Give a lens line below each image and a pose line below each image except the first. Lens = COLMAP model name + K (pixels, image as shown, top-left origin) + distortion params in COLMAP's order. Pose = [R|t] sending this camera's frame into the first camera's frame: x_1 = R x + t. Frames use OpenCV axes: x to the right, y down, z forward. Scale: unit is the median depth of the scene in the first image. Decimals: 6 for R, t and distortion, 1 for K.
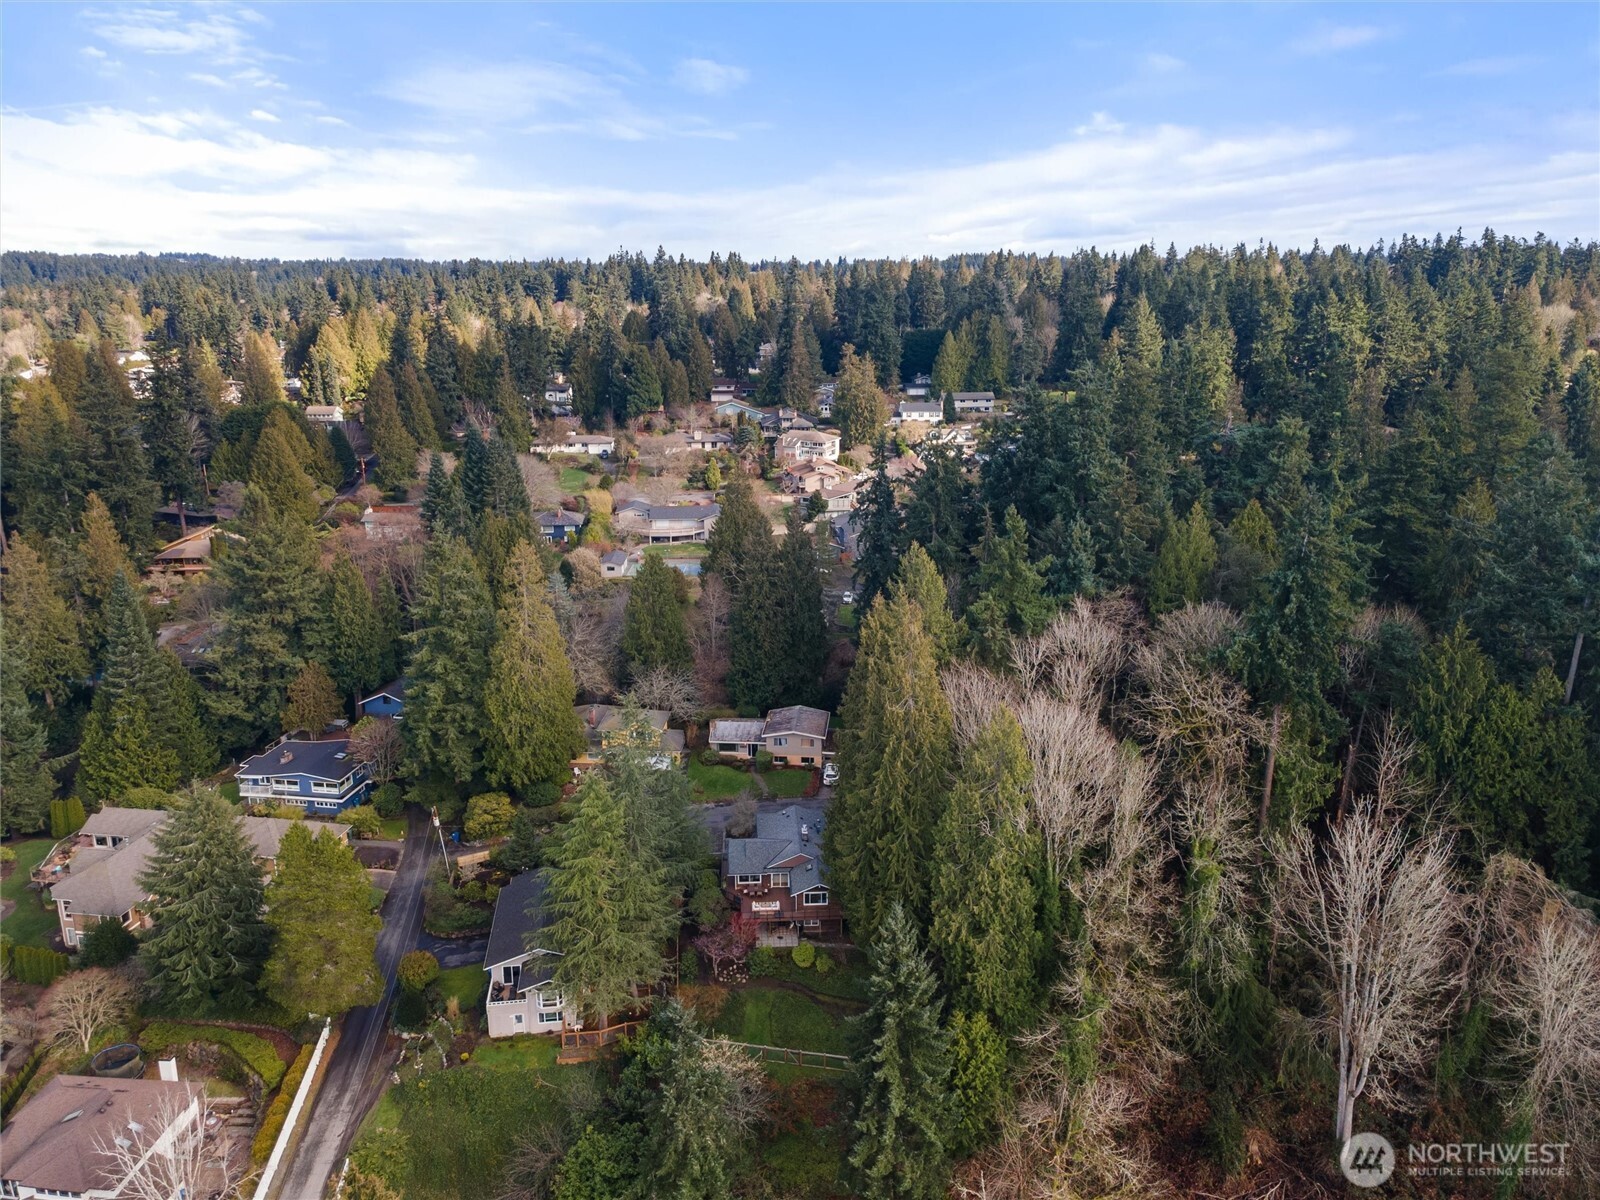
lens RADIAL K [[1109.8, 0, 800.0], [0, 1109.8, 600.0], [0, 0, 1]] dist [0.002931, -0.000174]
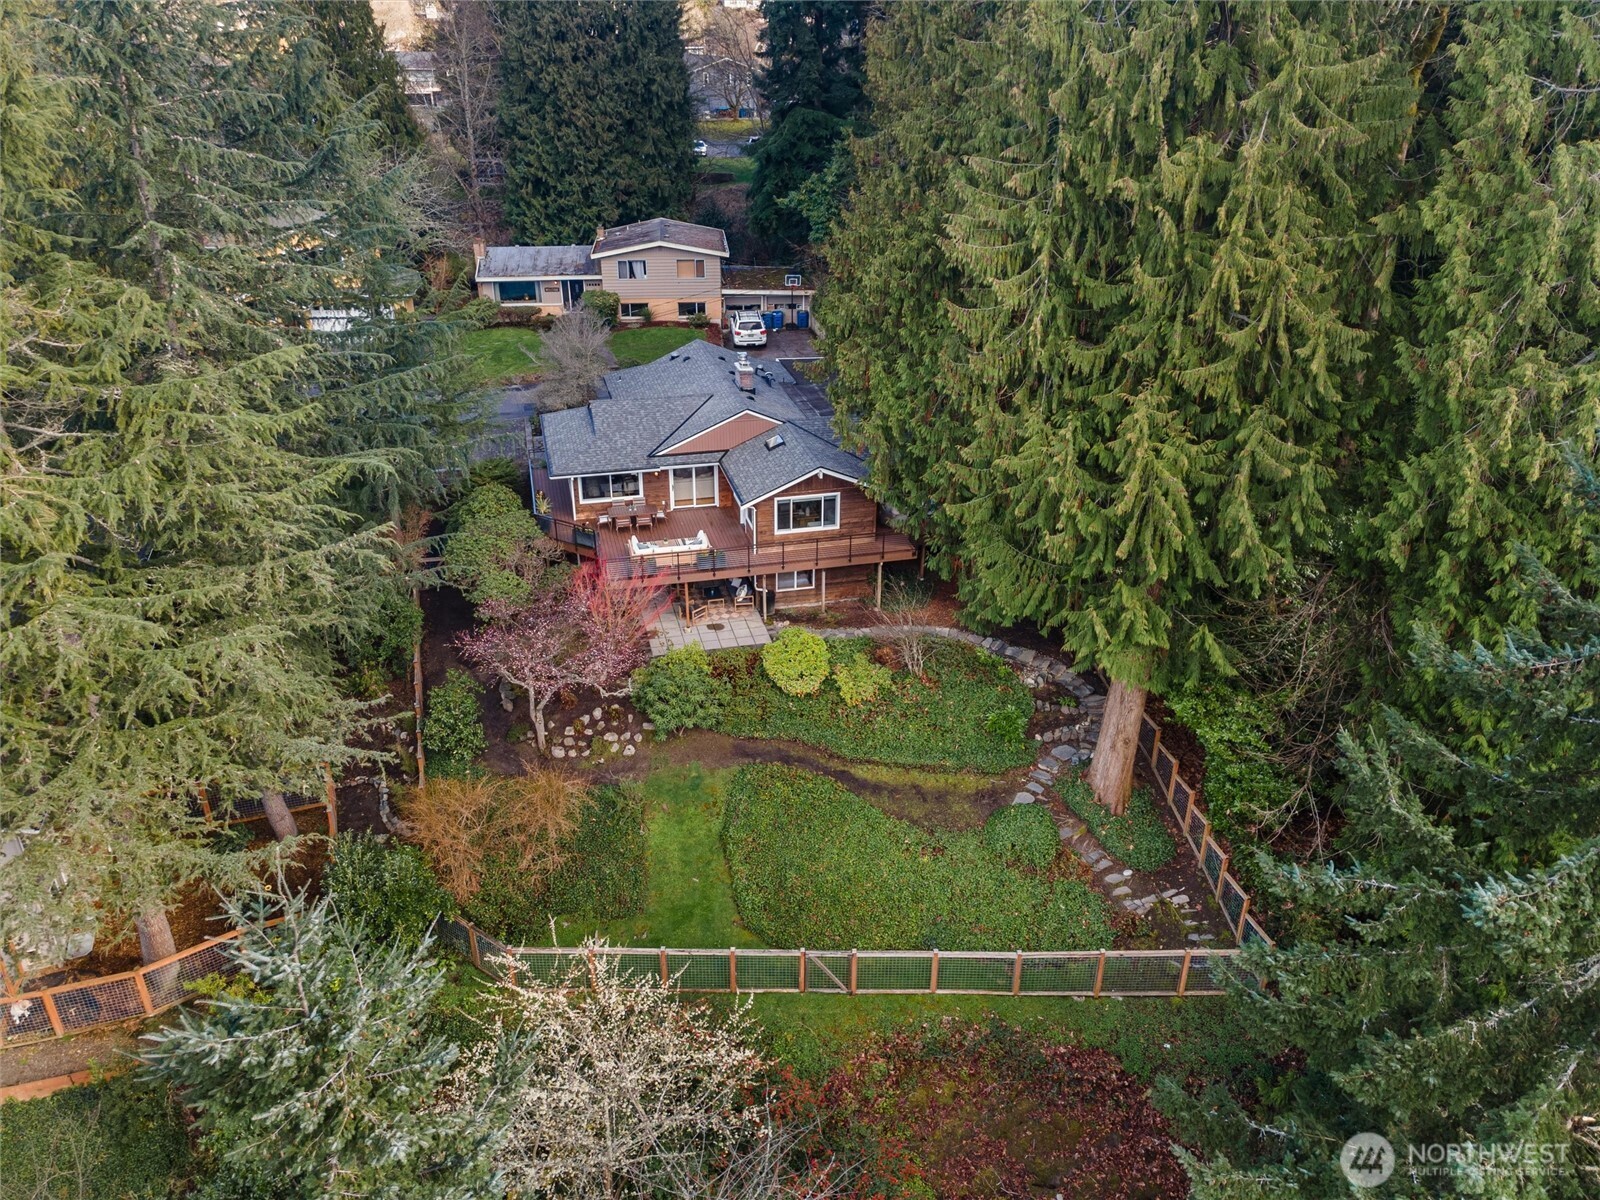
lens RADIAL K [[1109.8, 0, 800.0], [0, 1109.8, 600.0], [0, 0, 1]] dist [0.002931, -0.000174]
pose [[0.981023, -0.076591, 0.178122, -0.054015], [0.041722, 0.980540, 0.191835, 0.226965], [-0.189348, -0.180763, 0.965128, 0.648166]]
